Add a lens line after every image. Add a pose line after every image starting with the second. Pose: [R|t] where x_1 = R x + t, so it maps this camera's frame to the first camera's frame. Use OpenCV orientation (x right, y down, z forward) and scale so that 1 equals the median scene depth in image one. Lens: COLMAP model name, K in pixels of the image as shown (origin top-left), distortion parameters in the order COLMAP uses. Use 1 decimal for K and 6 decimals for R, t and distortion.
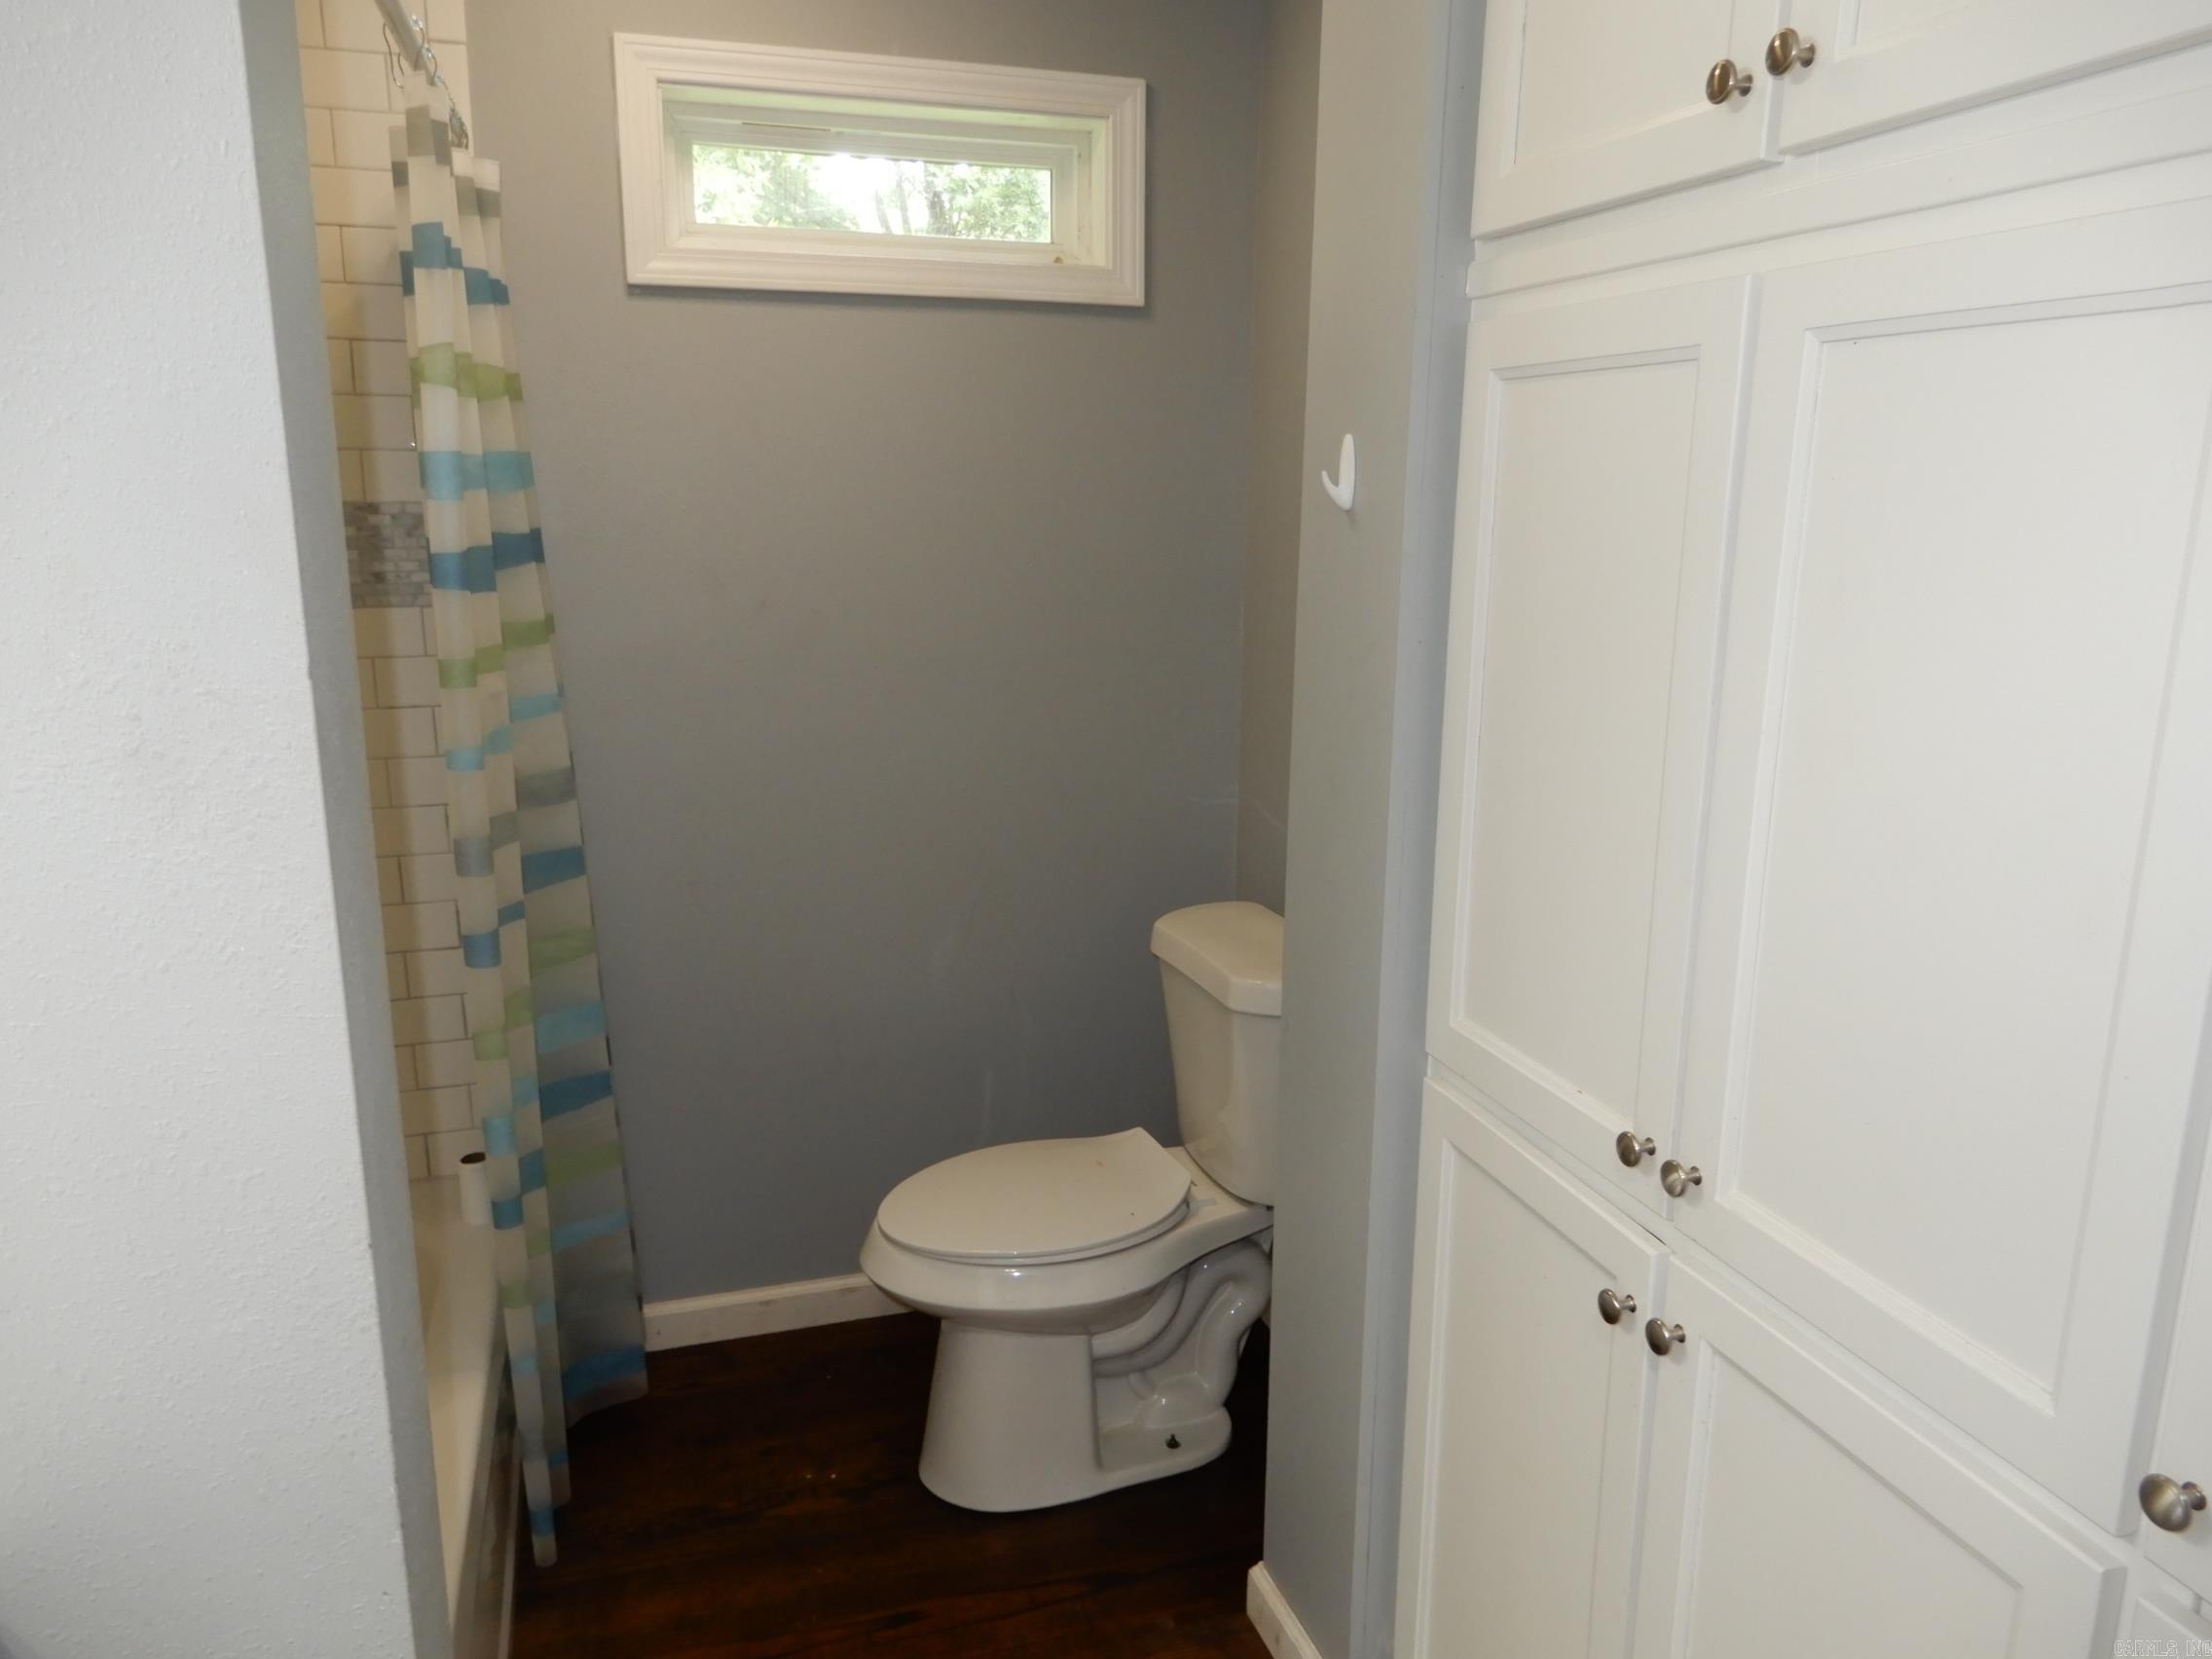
lens RADIAL K [[1582.4, 0, 1109.2], [0, 1582.4, 831.6], [0, 0, 1]] dist [0.009393, -0.005125]
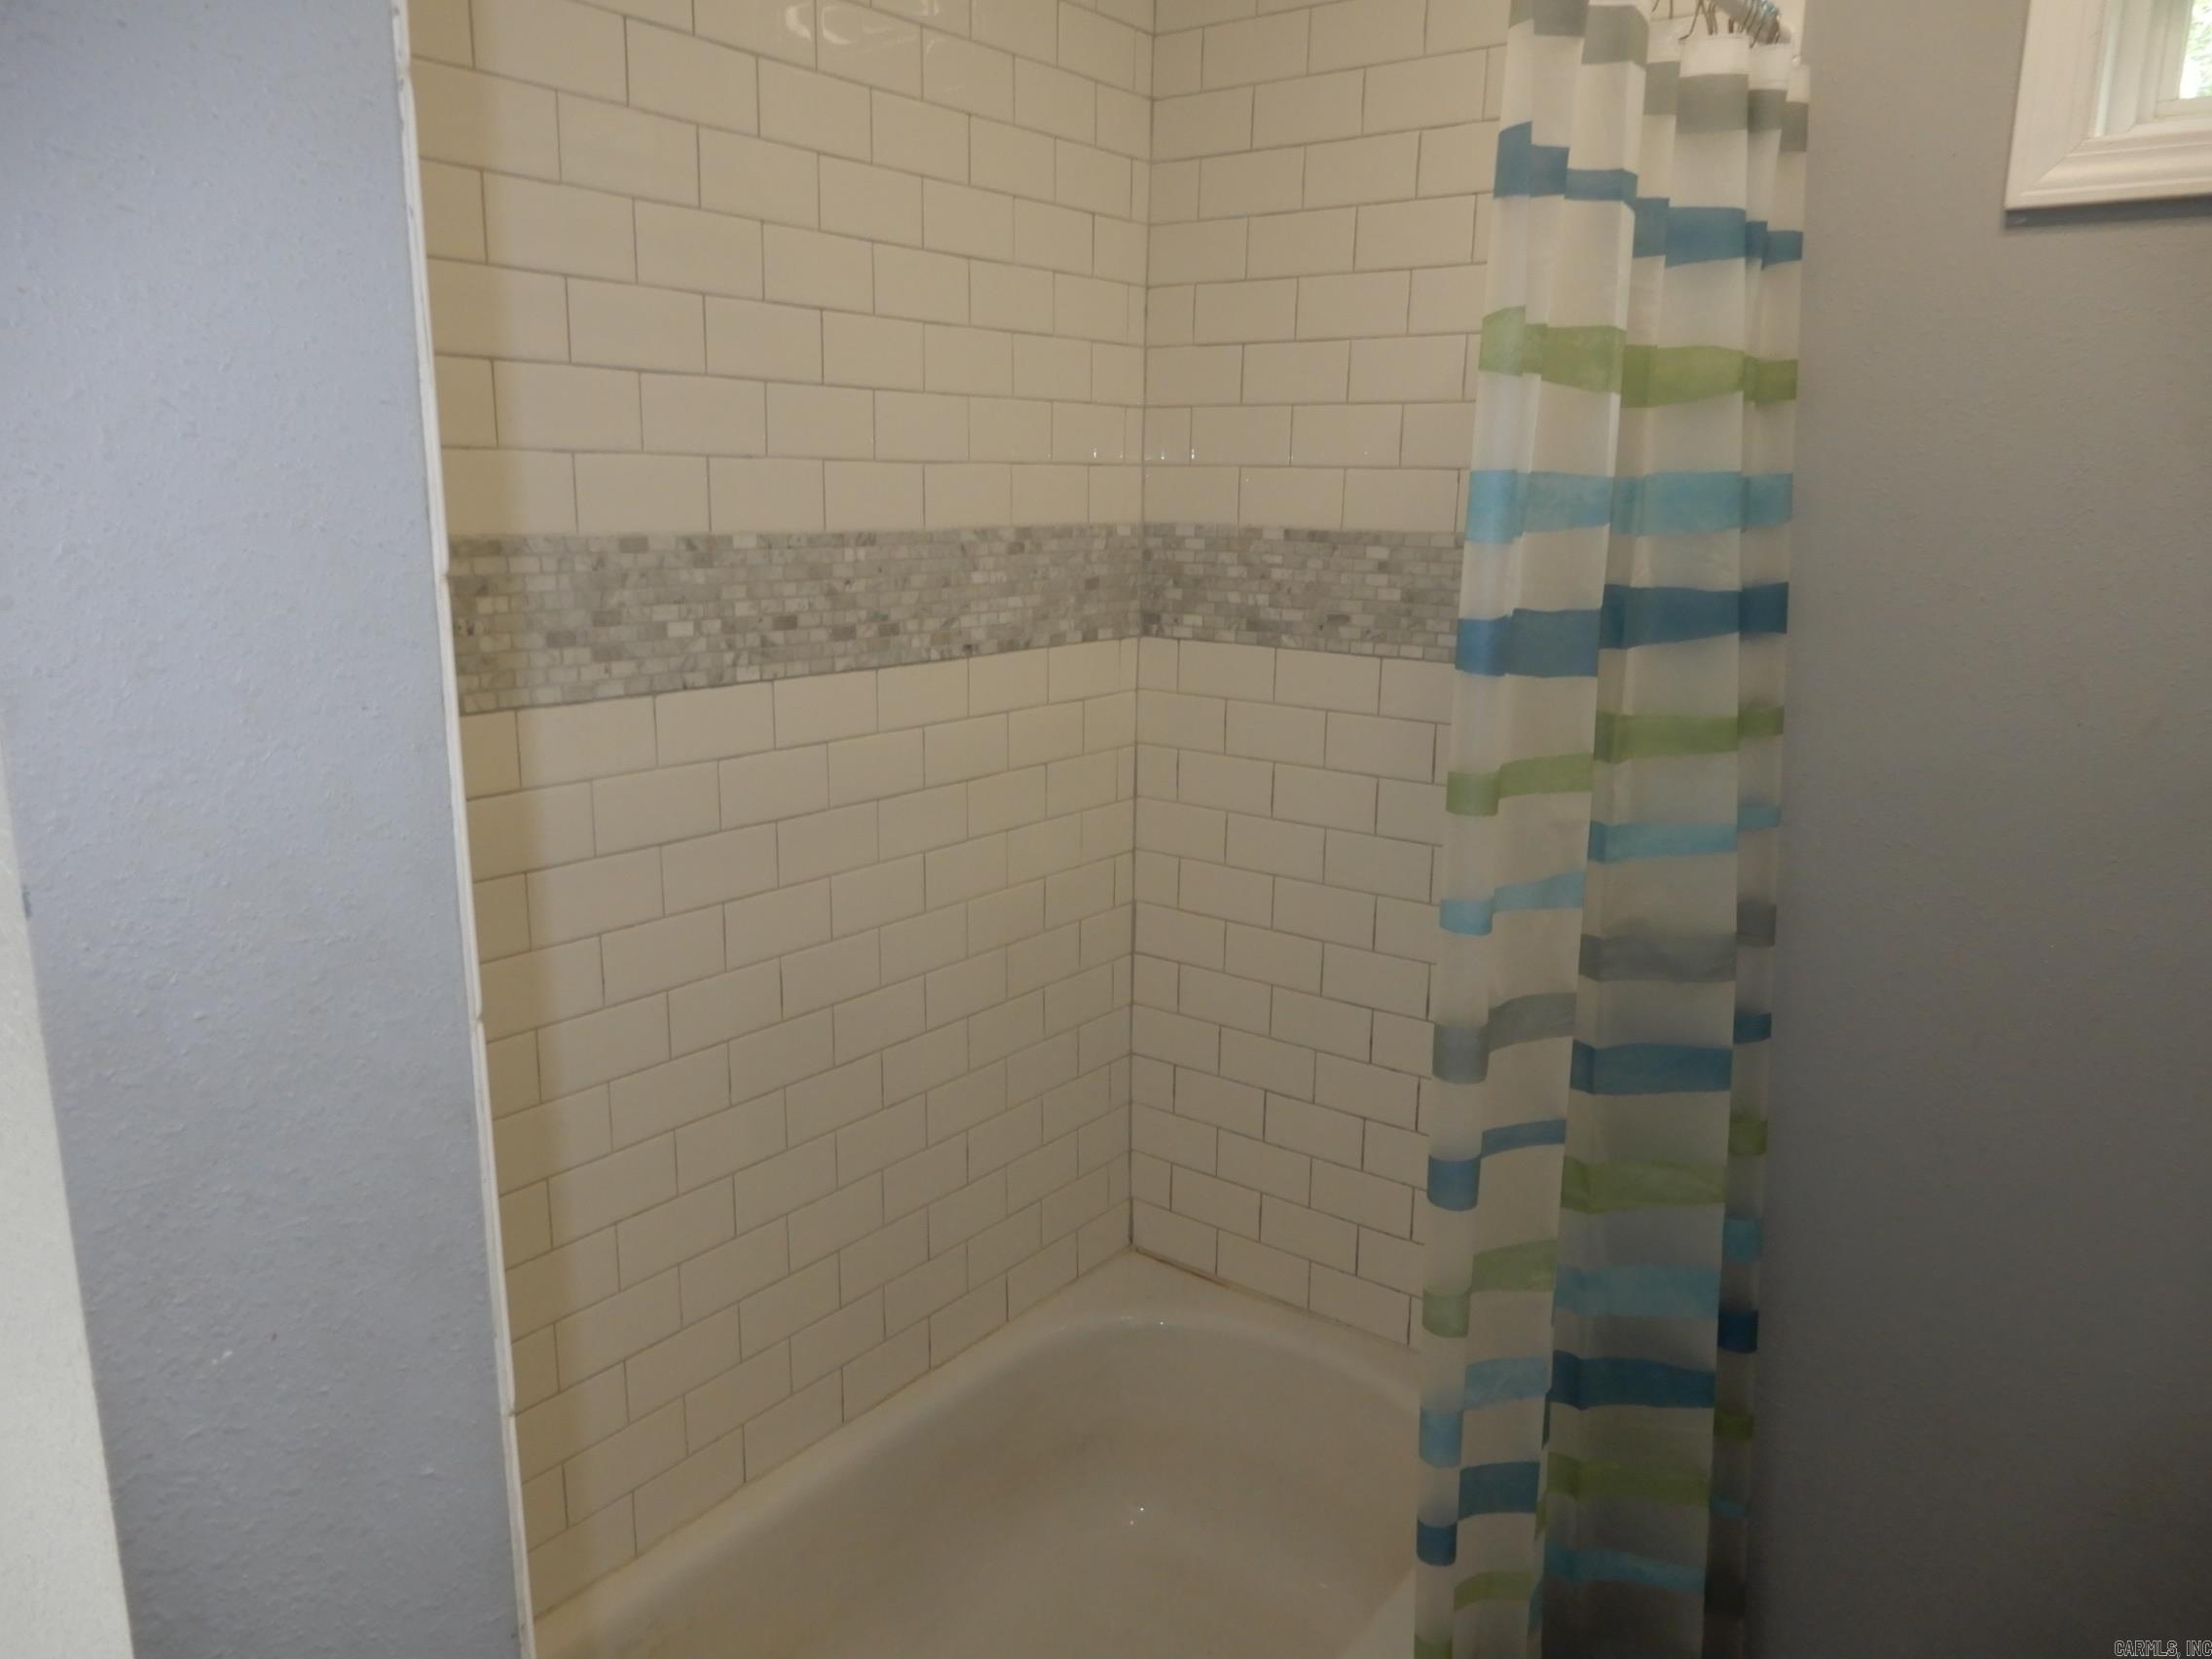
lens RADIAL K [[1582.4, 0, 1103.8], [0, 1582.4, 837.9], [0, 0, 1]] dist [0.009393, -0.005125]
pose [[0.580789, 0.174514, -0.795128, 0.040166], [-0.189864, 0.978853, 0.076154, -0.088318], [0.791603, 0.106736, 0.601641, 0.399782]]
